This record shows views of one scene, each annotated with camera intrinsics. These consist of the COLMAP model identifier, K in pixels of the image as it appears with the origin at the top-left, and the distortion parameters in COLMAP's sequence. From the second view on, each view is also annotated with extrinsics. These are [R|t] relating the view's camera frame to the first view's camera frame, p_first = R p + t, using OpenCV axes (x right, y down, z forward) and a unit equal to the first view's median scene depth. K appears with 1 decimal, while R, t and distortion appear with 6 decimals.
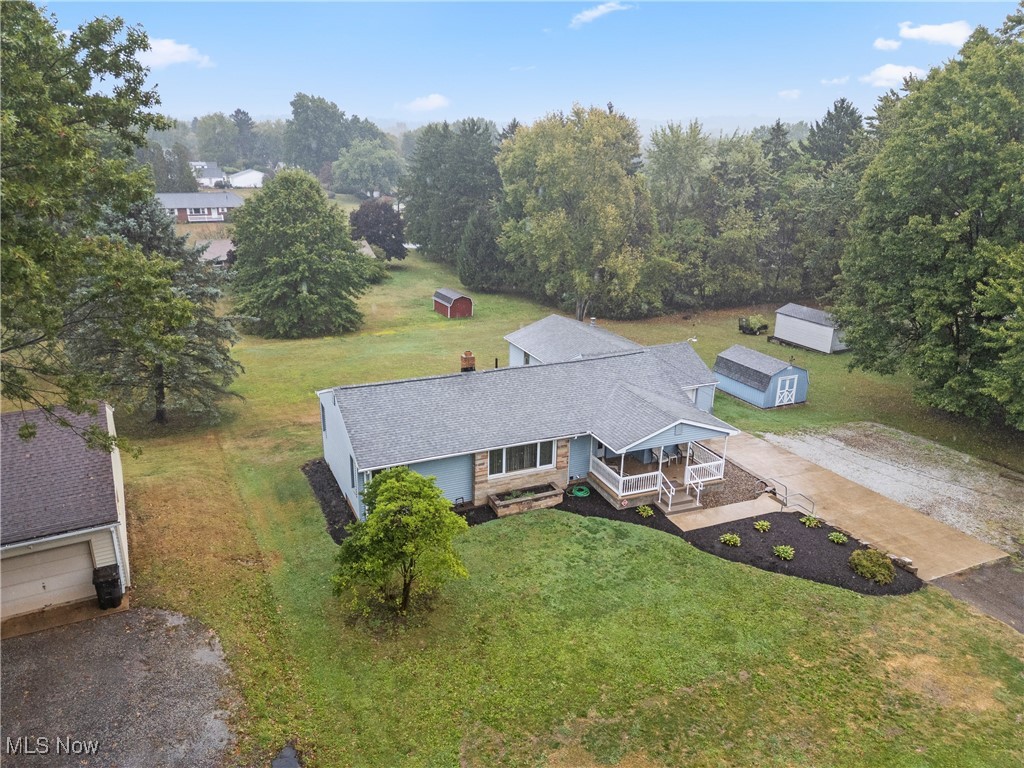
lens RADIAL K [[720.0, 0, 512.0], [0, 720.0, 384.0], [0, 0, 1]] dist [0.055771, -0.002601]
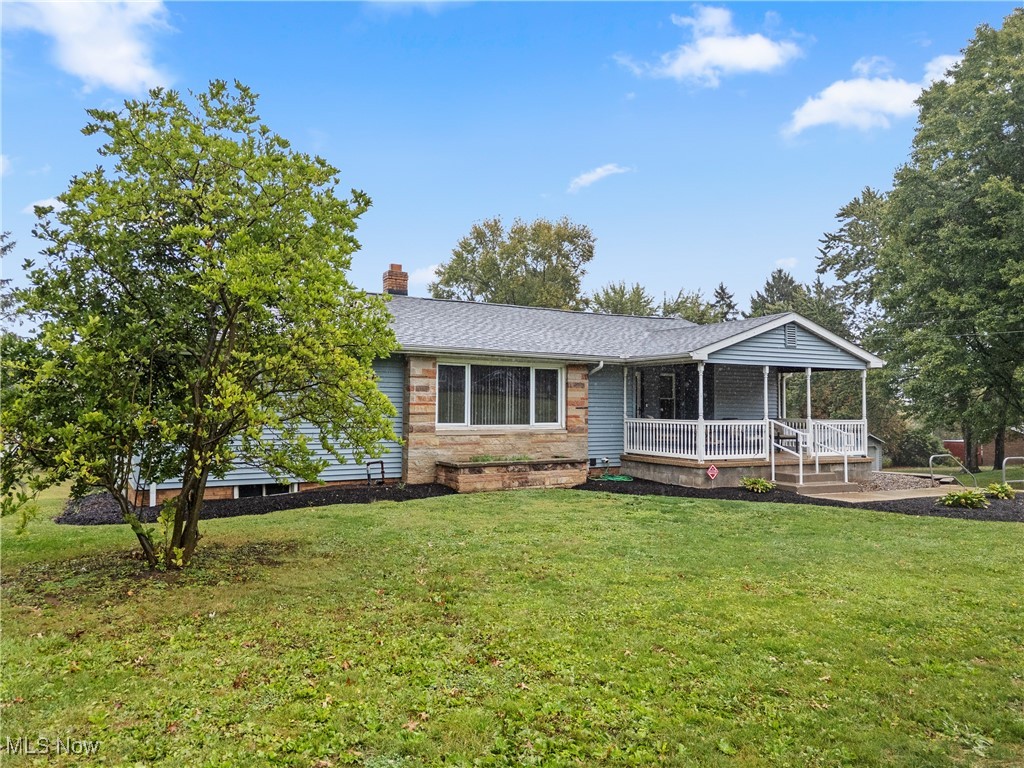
lens RADIAL K [[720.0, 0, 512.0], [0, 720.0, 384.0], [0, 0, 1]] dist [0.055771, -0.002601]
pose [[0.994293, -0.009154, 0.106287, -0.033147], [0.048779, 0.925072, -0.376646, 0.287135], [-0.094875, 0.379681, 0.920240, 0.528960]]
